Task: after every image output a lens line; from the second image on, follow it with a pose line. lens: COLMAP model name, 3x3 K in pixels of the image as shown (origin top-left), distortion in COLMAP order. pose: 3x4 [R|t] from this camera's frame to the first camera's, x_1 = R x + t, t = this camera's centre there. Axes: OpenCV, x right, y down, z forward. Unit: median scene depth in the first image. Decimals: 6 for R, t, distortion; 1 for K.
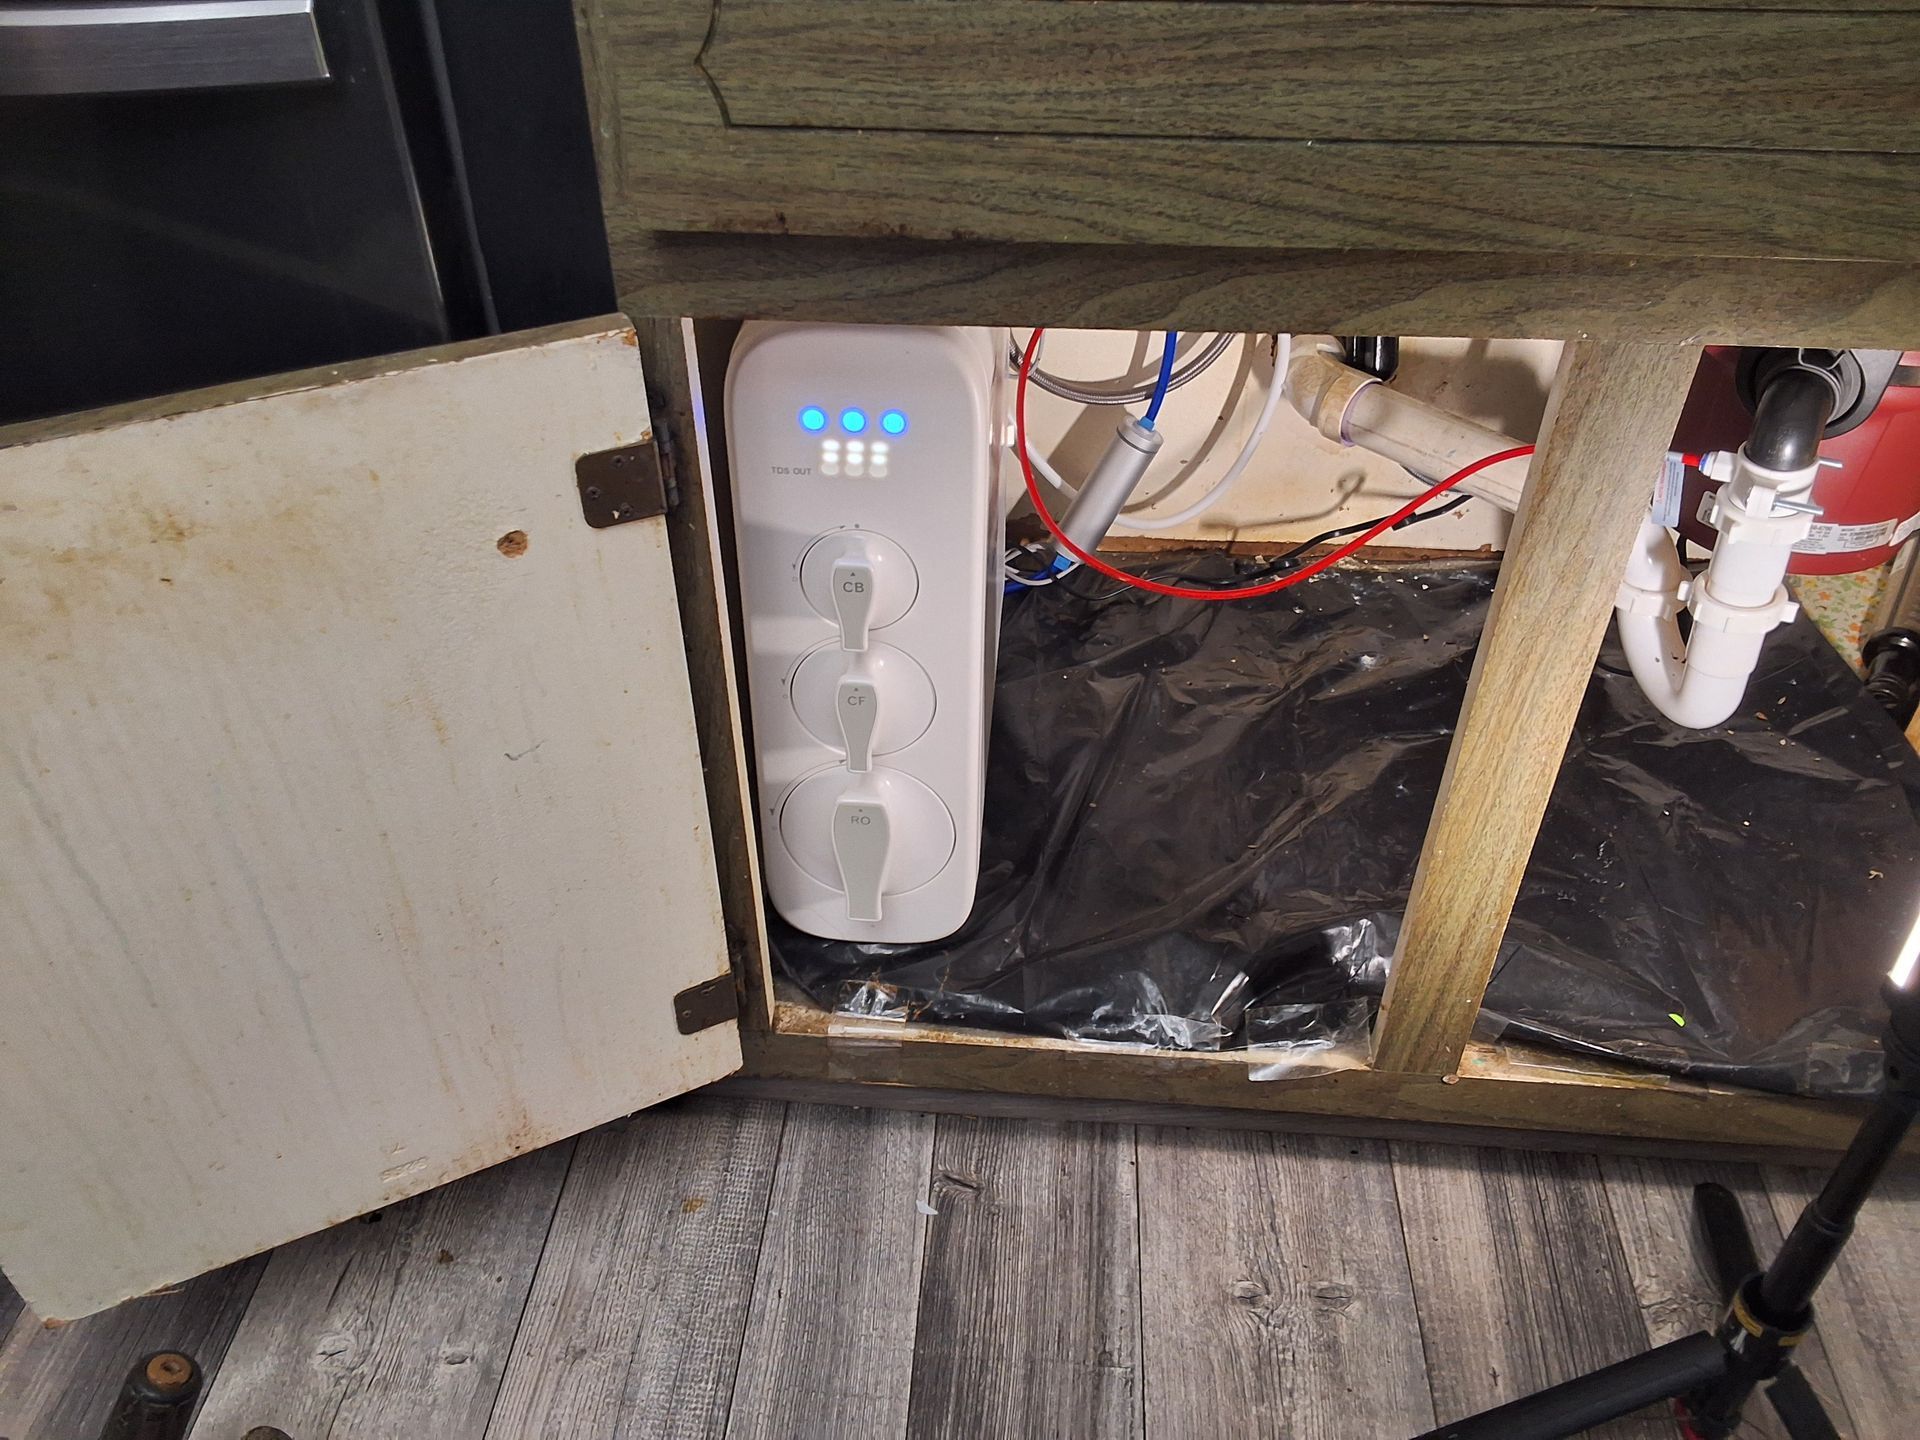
lens RADIAL K [[1497.6, 0, 956.7], [0, 1497.6, 706.4], [0, 0, 1]] dist [0.120300, -0.190273]
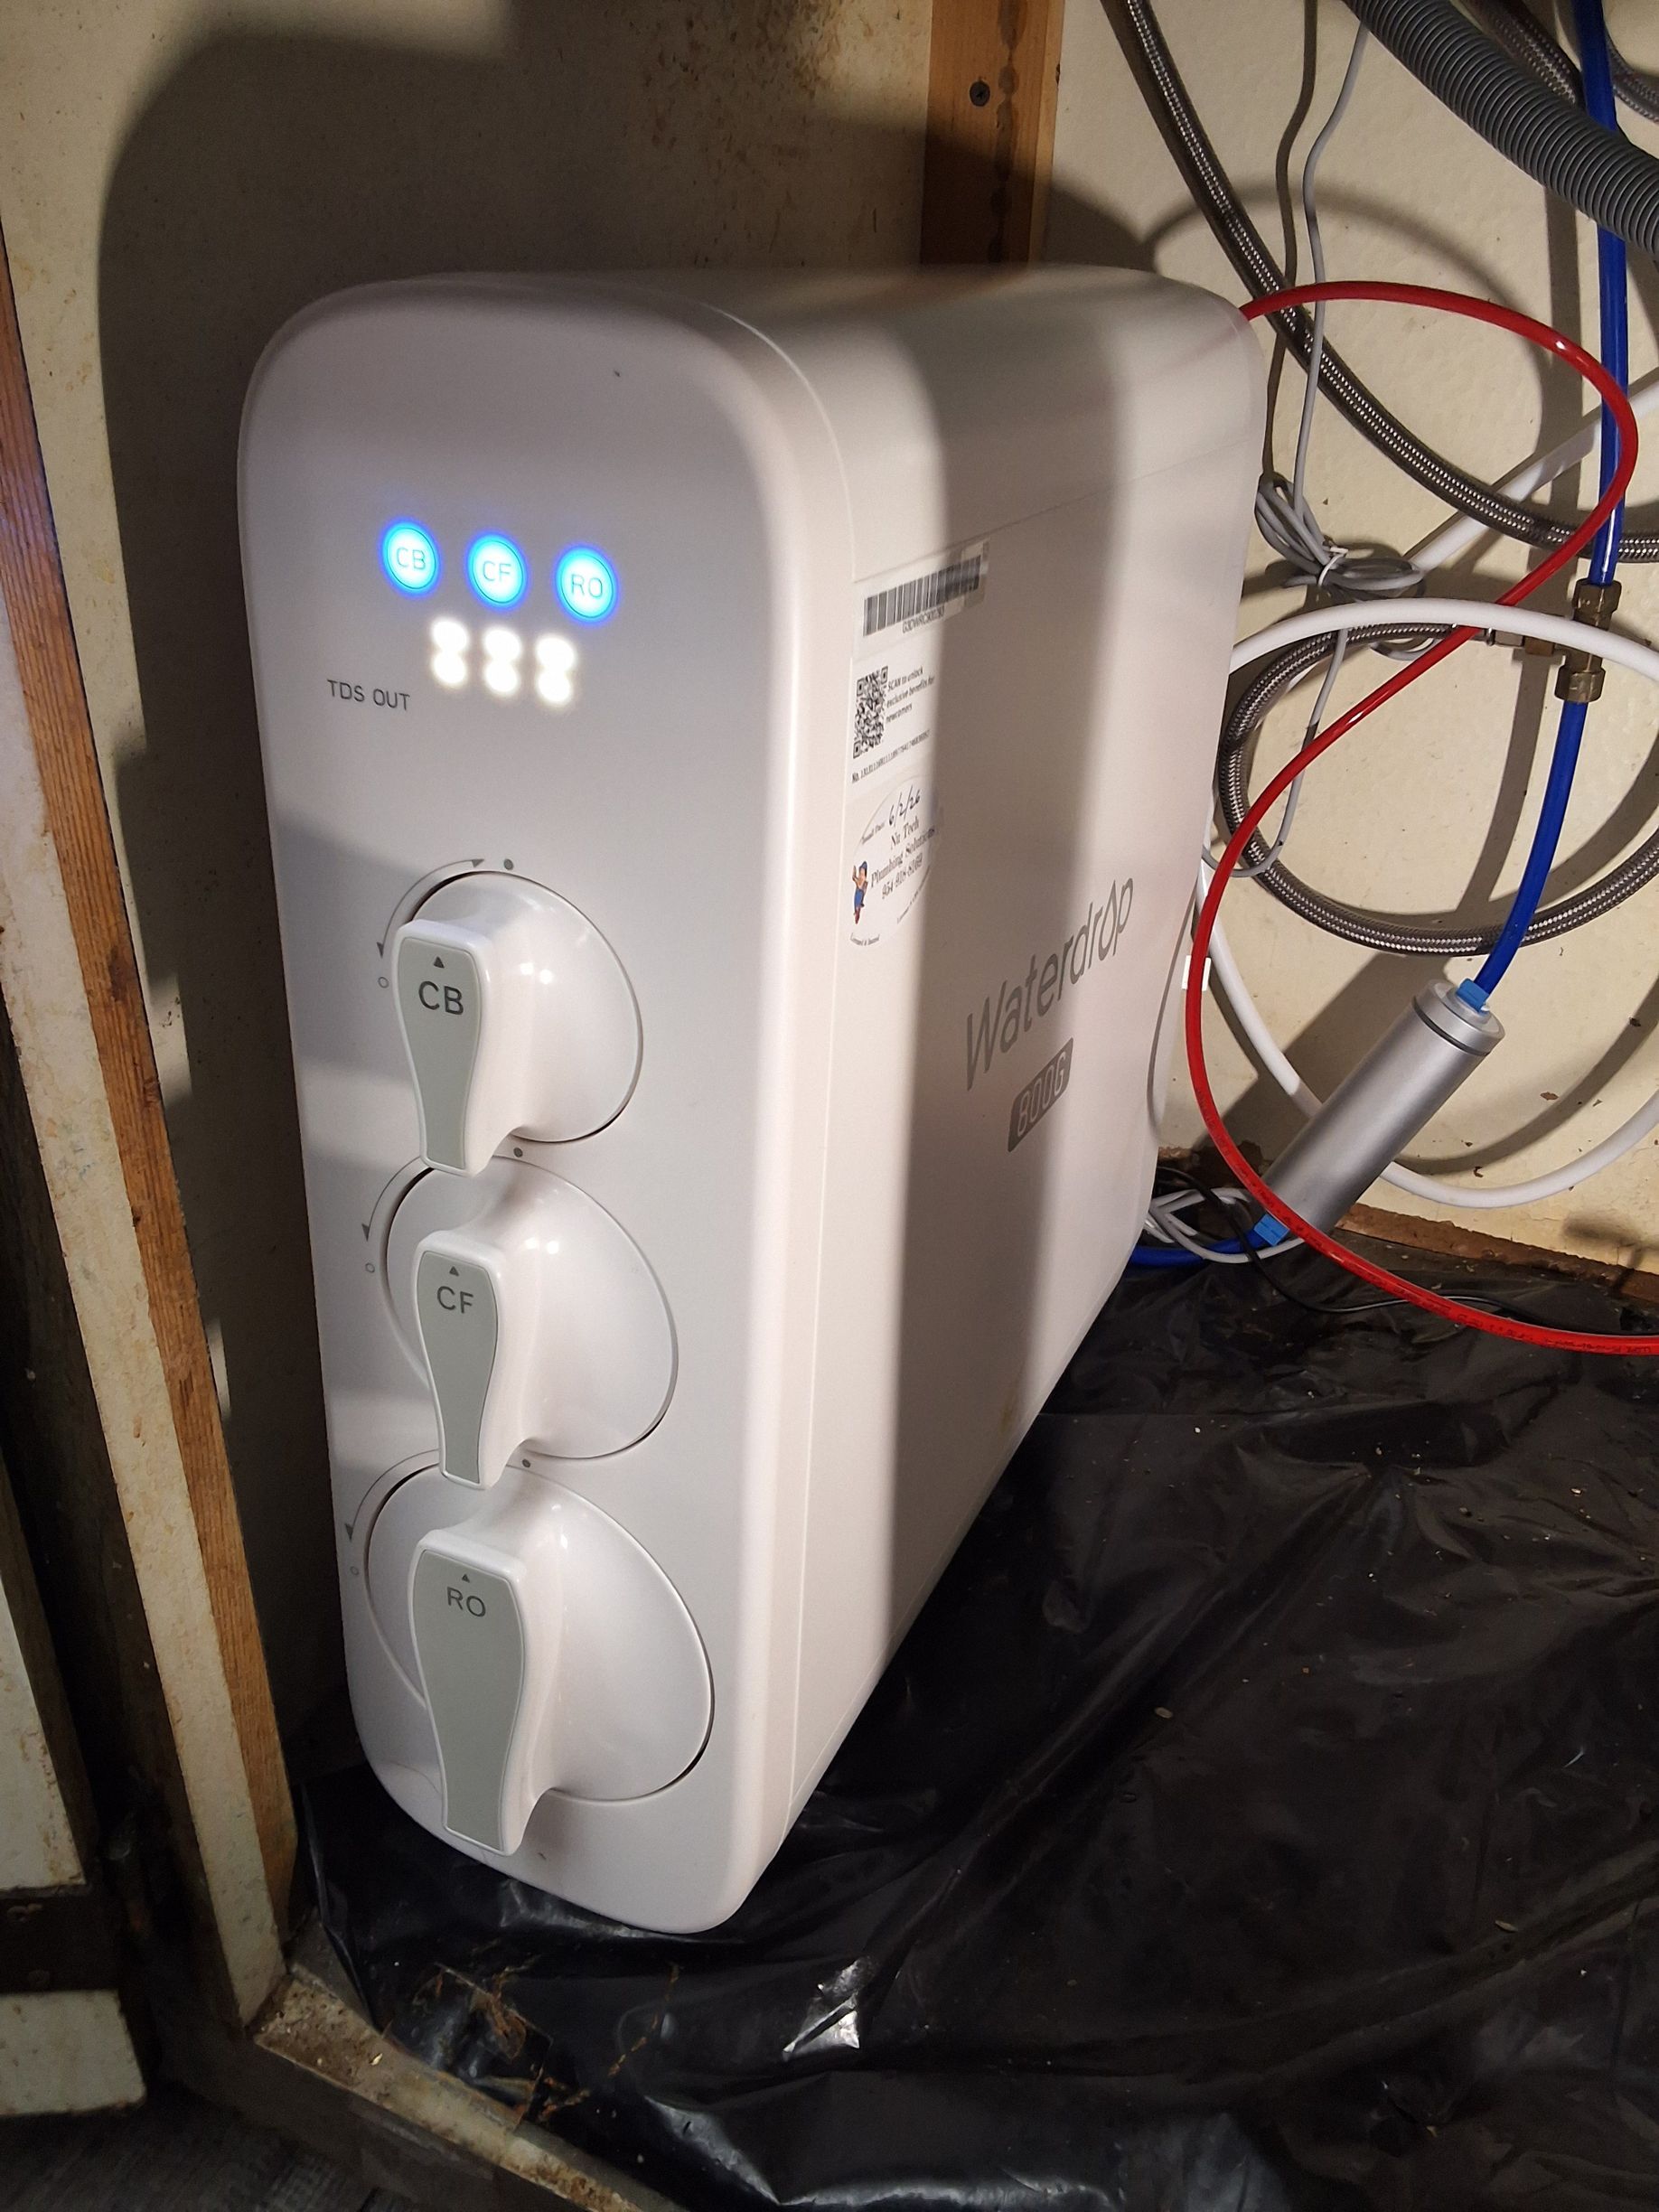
lens RADIAL K [[1765.1, 0, 841.1], [0, 1765.1, 1107.6], [0, 0, 1]] dist [0.119988, -0.173899]
pose [[0.939068, 0.186821, -0.288528, 0.130130], [-0.238185, 0.958877, -0.154345, -0.003746], [0.247828, 0.213664, 0.944949, 0.452758]]
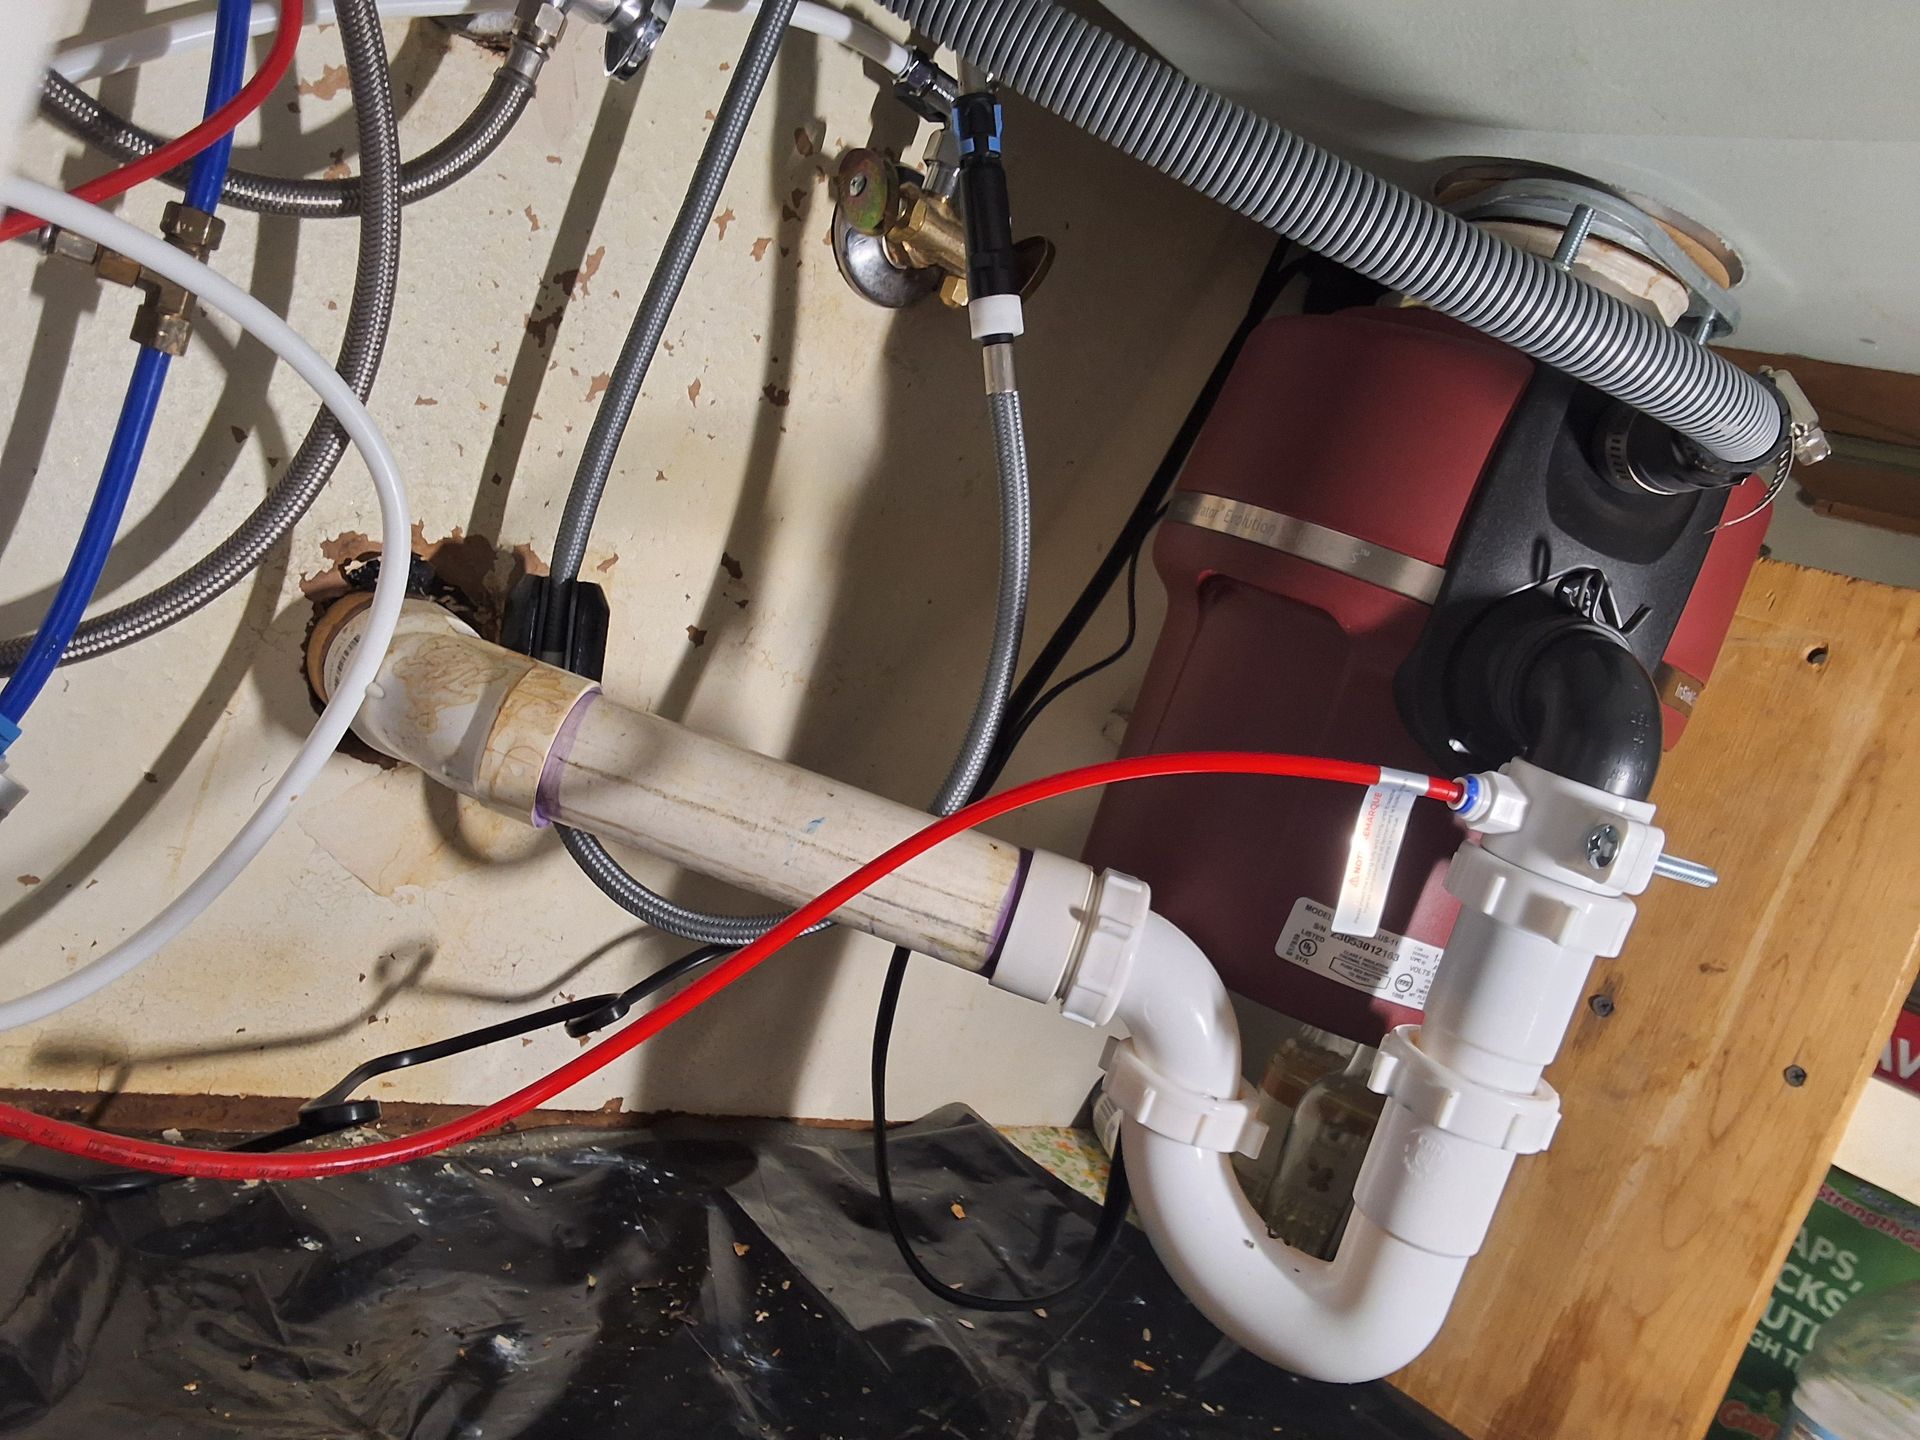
lens RADIAL K [[1521.9, 0, 955.9], [0, 1521.9, 709.0], [0, 0, 1]] dist [0.113852, -0.168454]
pose [[0.645292, 0.189160, 0.740146, -0.005251], [0.150295, 0.918489, -0.365773, -0.021090], [-0.749005, 0.347270, 0.564264, 0.739080]]
